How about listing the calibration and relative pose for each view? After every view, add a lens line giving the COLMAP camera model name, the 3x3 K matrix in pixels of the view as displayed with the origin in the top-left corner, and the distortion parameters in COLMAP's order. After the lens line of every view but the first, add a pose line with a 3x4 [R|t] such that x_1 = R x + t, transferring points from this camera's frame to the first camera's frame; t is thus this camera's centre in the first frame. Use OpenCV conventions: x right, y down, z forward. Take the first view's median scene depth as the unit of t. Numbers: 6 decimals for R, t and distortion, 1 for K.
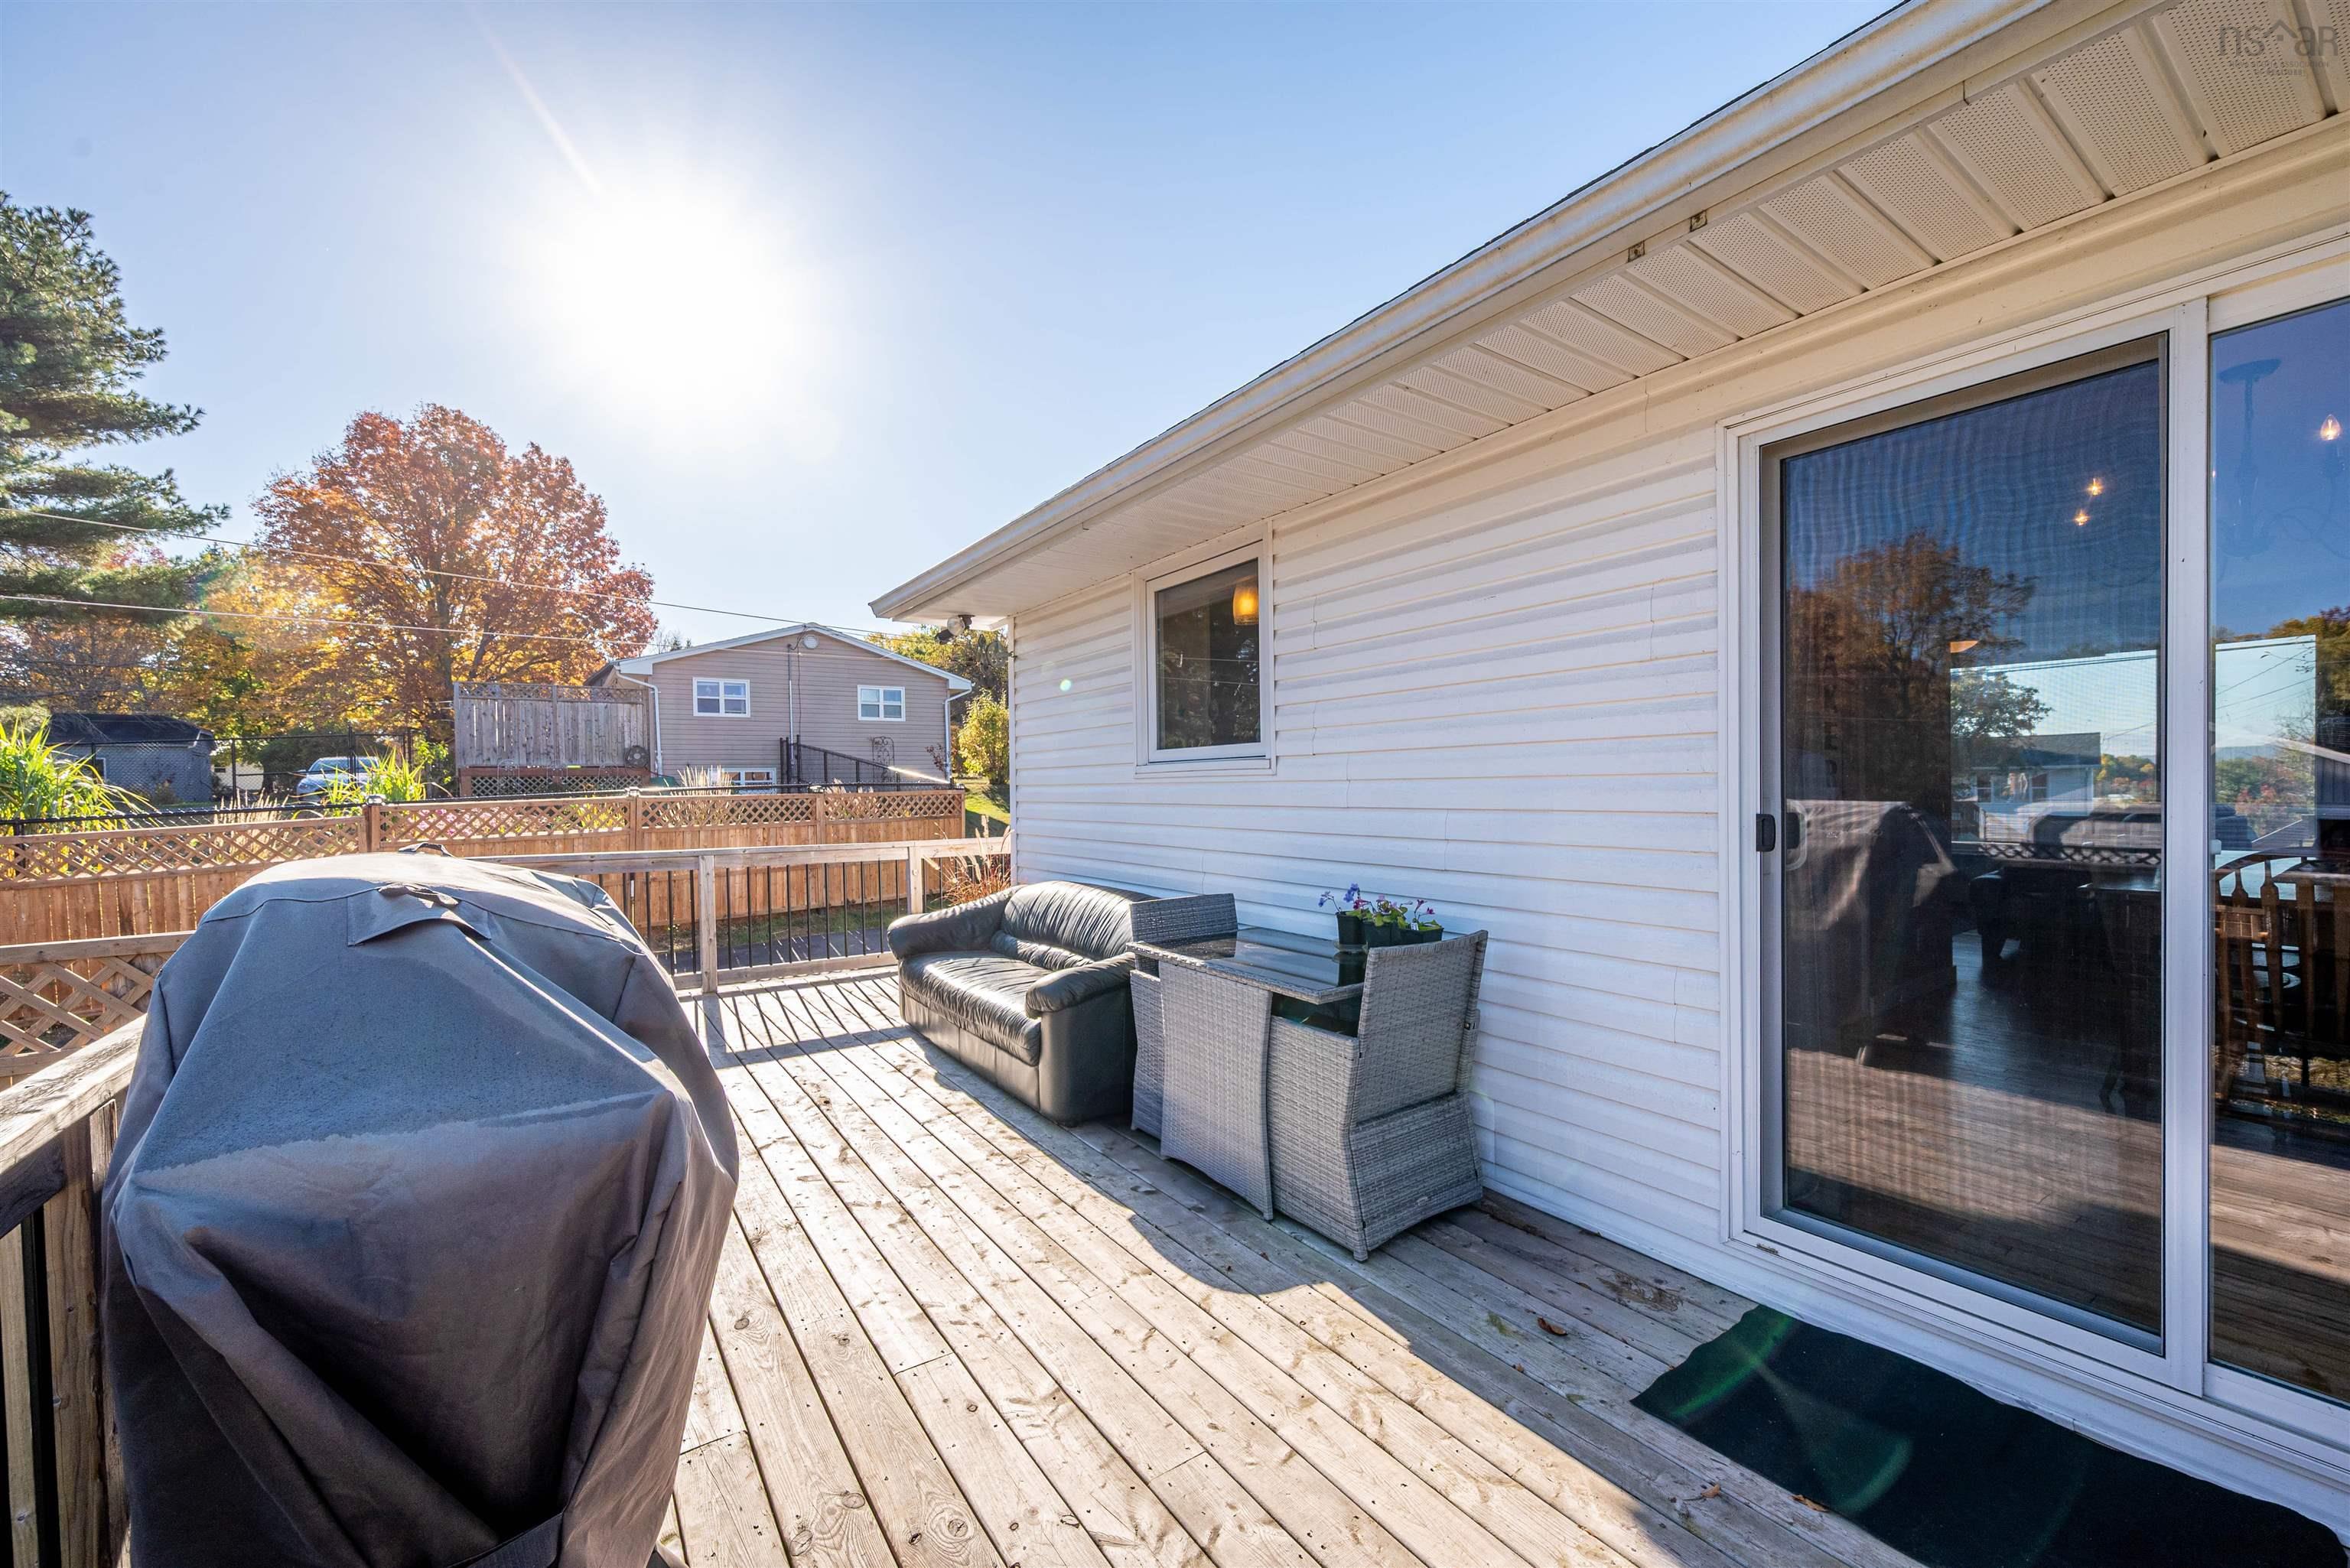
lens RADIAL K [[926.0, 0, 1180.7], [0, 926.0, 793.7], [0, 0, 1]] dist [-0.000230, -0.000018]
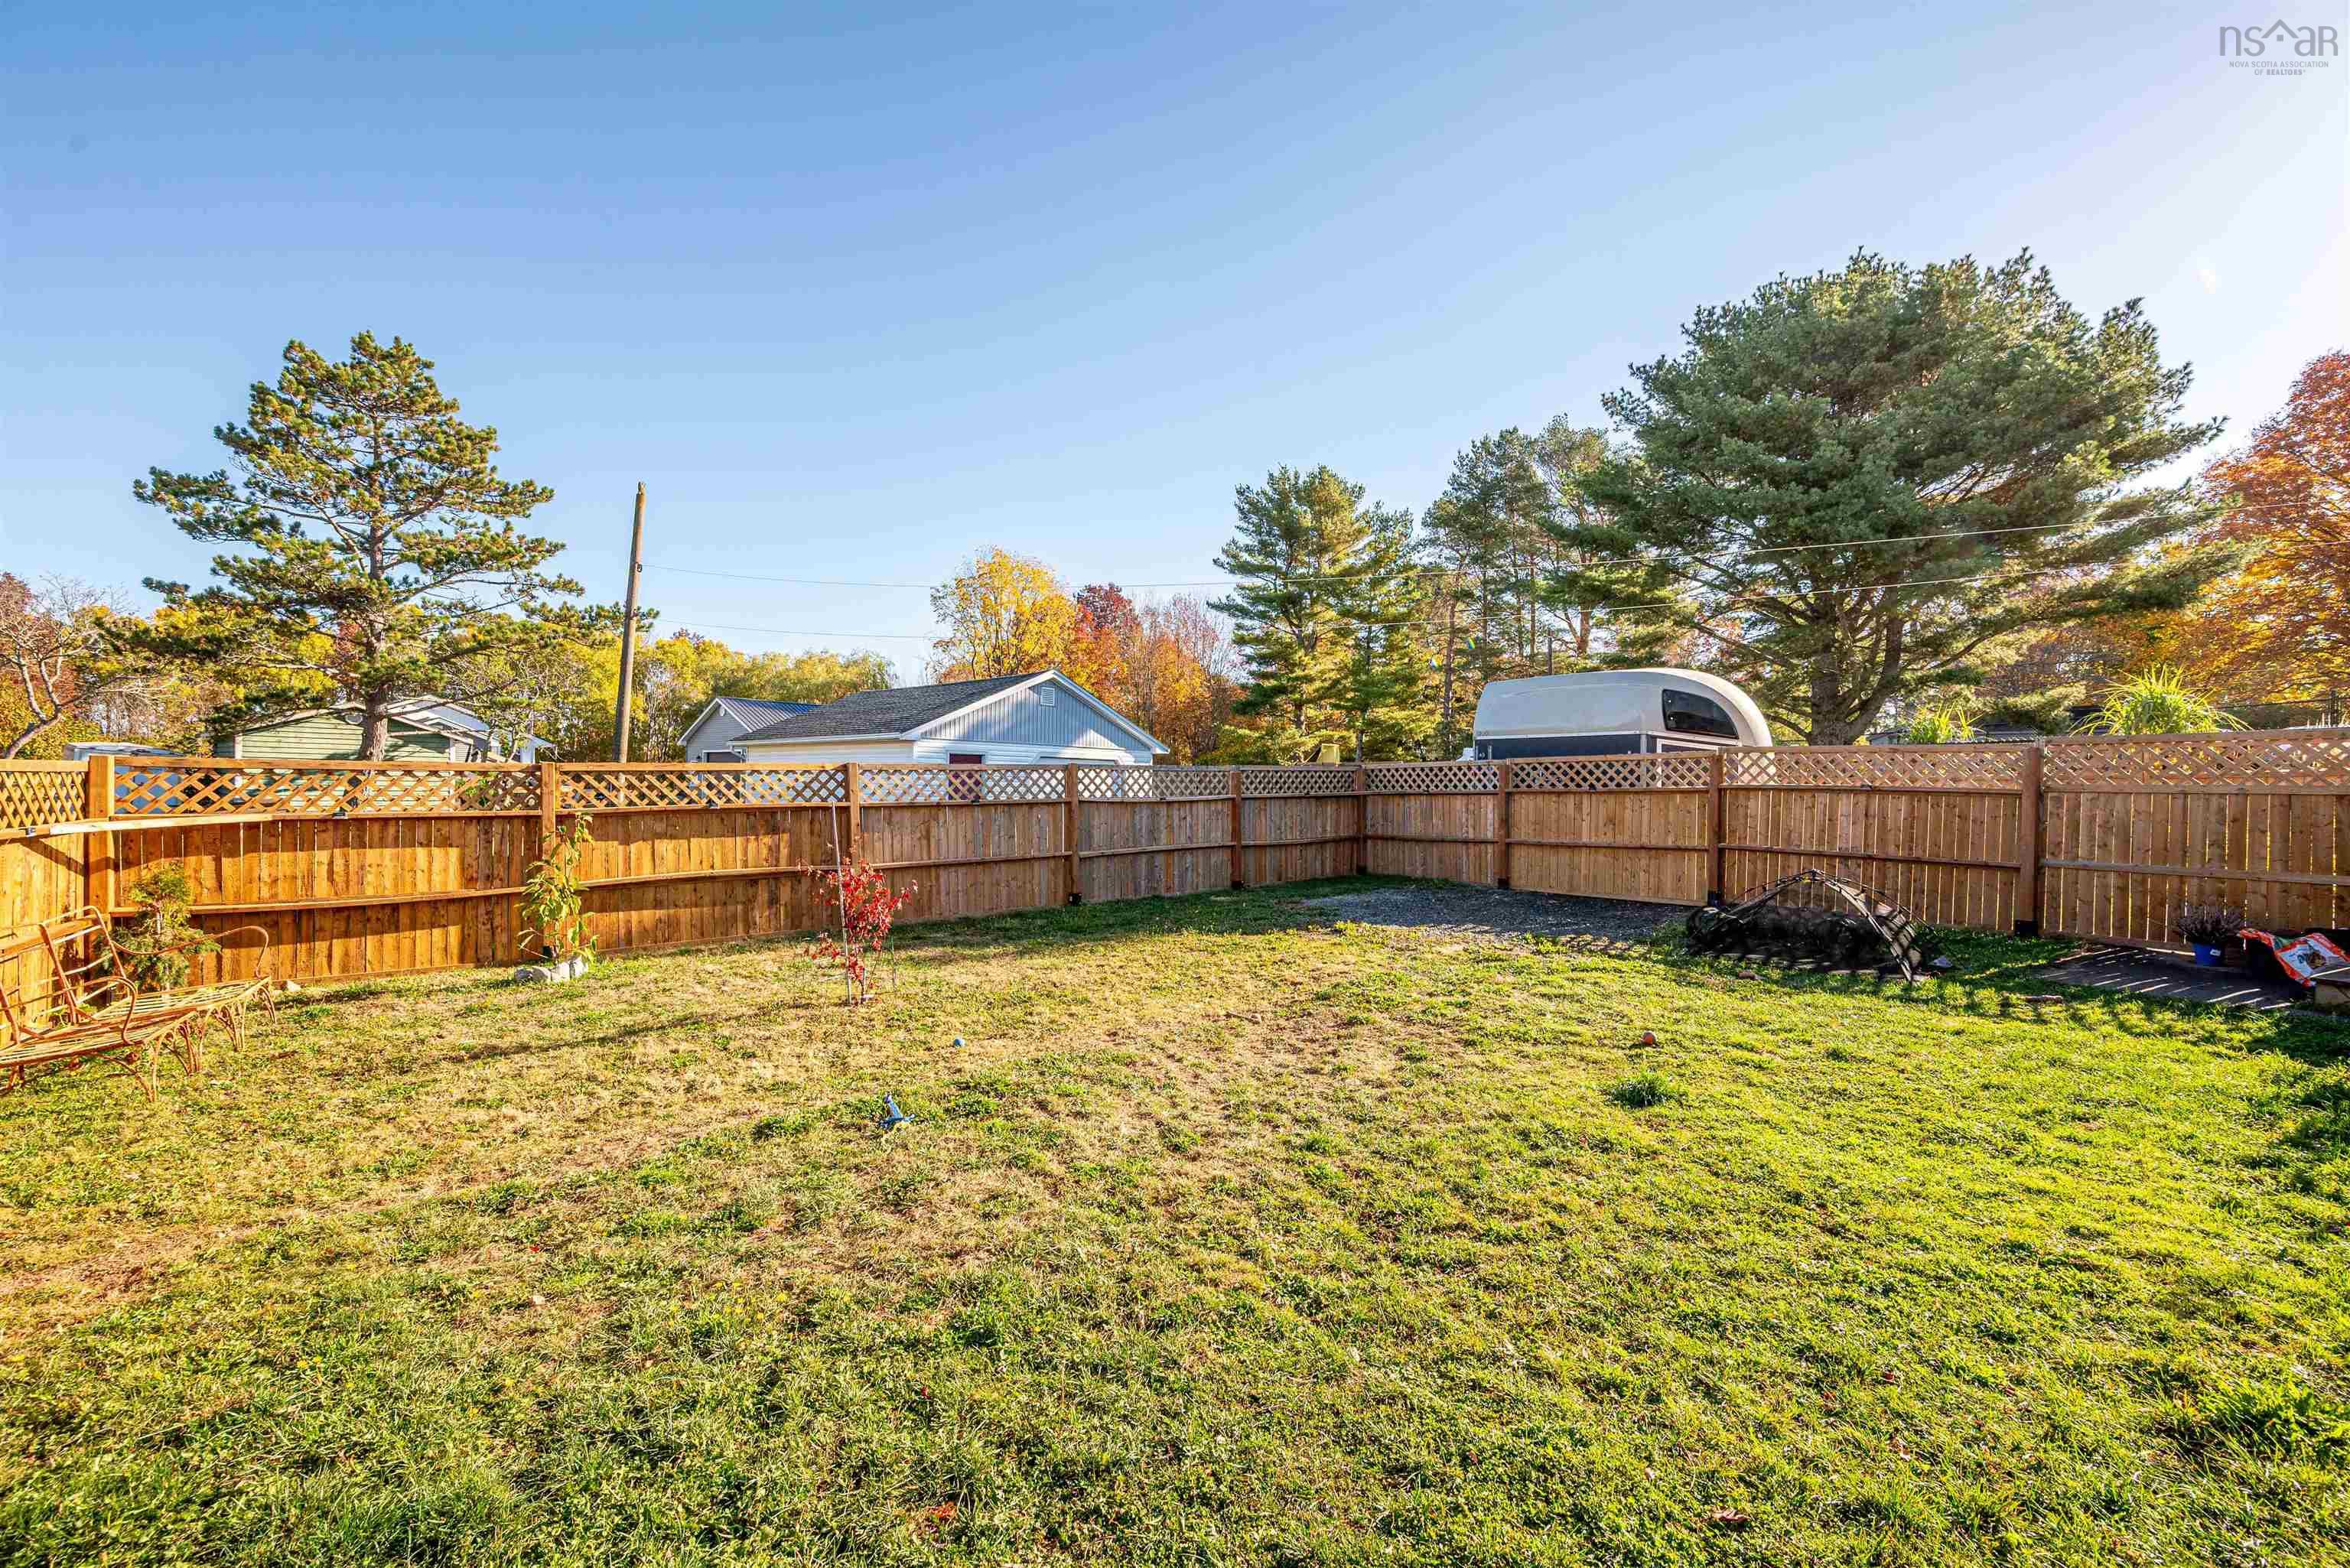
lens RADIAL K [[926.0, 0, 1172.3], [0, 926.0, 785.3], [0, 0, 1]] dist [-0.000230, -0.000018]
pose [[-0.012218, 0.015915, -0.999799, 0.142721], [-0.028665, 0.999457, 0.016259, 0.074571], [0.999514, 0.028858, -0.011756, -0.326952]]
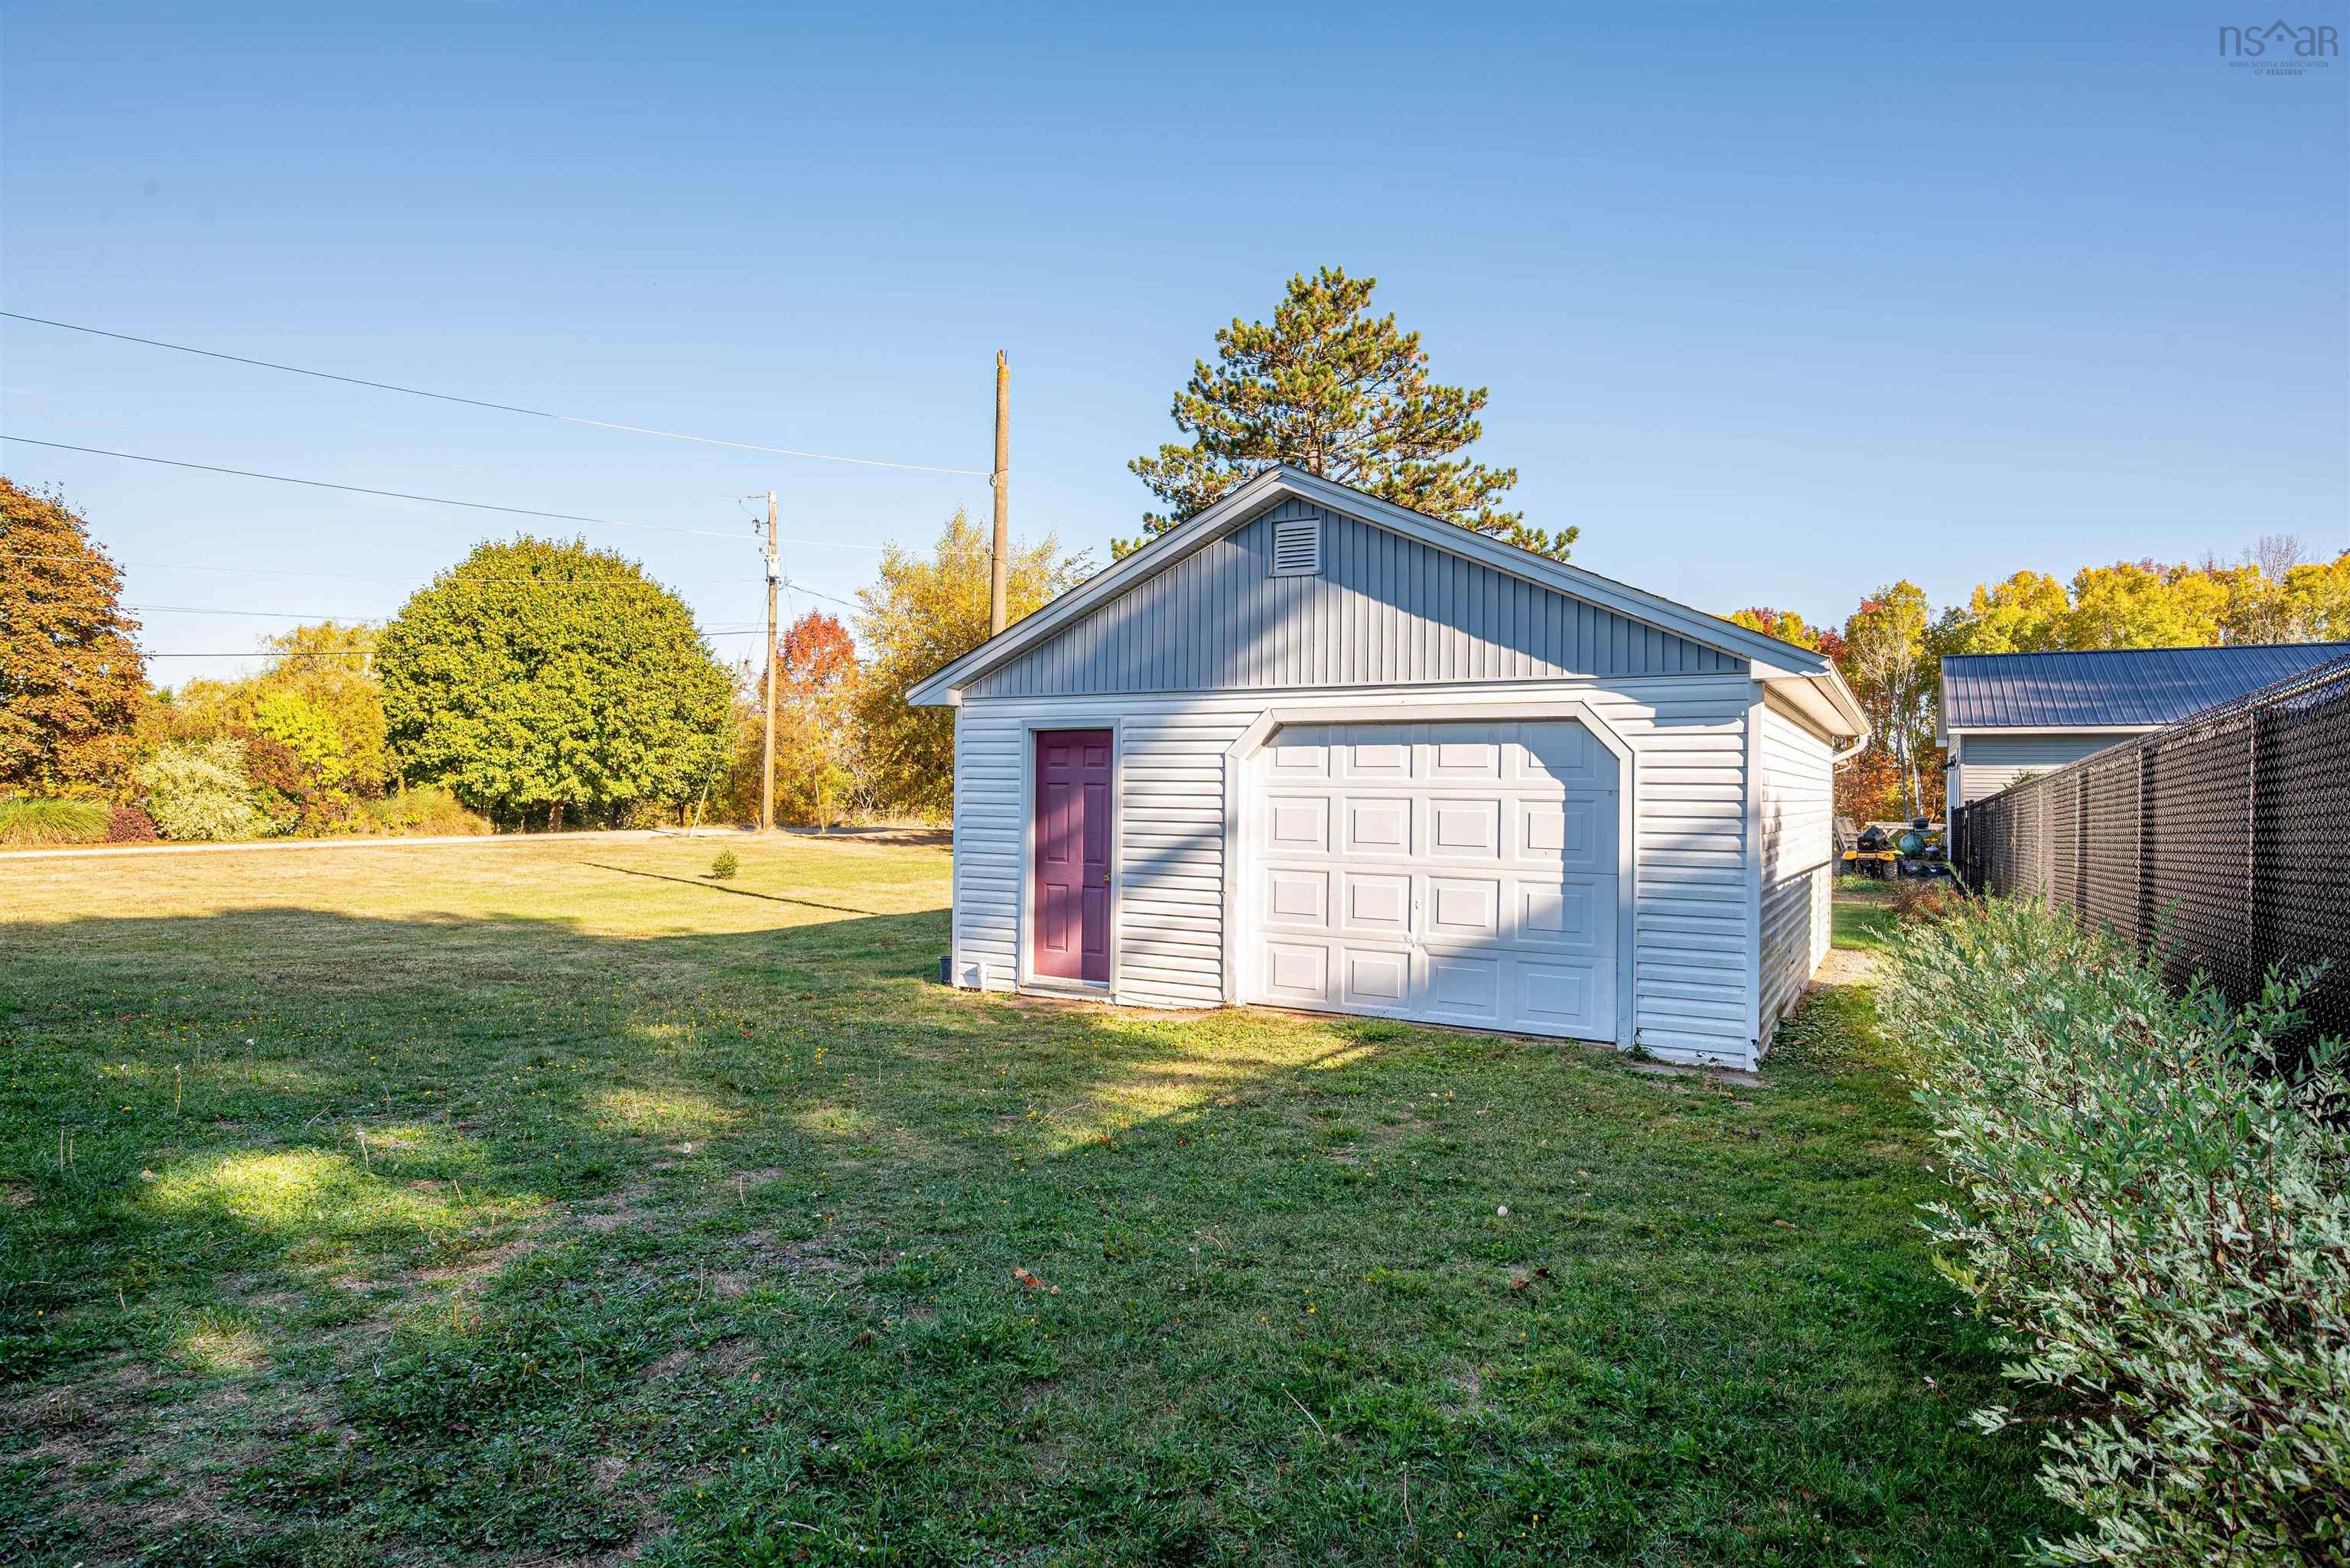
lens RADIAL K [[1278.5, 0, 1197.3], [0, 1278.5, 784.4], [0, 0, 1]] dist [0.001955, -0.000721]
pose [[-0.972641, 0.005432, -0.232250, -1.026111], [0.003366, 0.999951, 0.009292, 0.087112], [0.232289, 0.008256, -0.972612, 0.098422]]
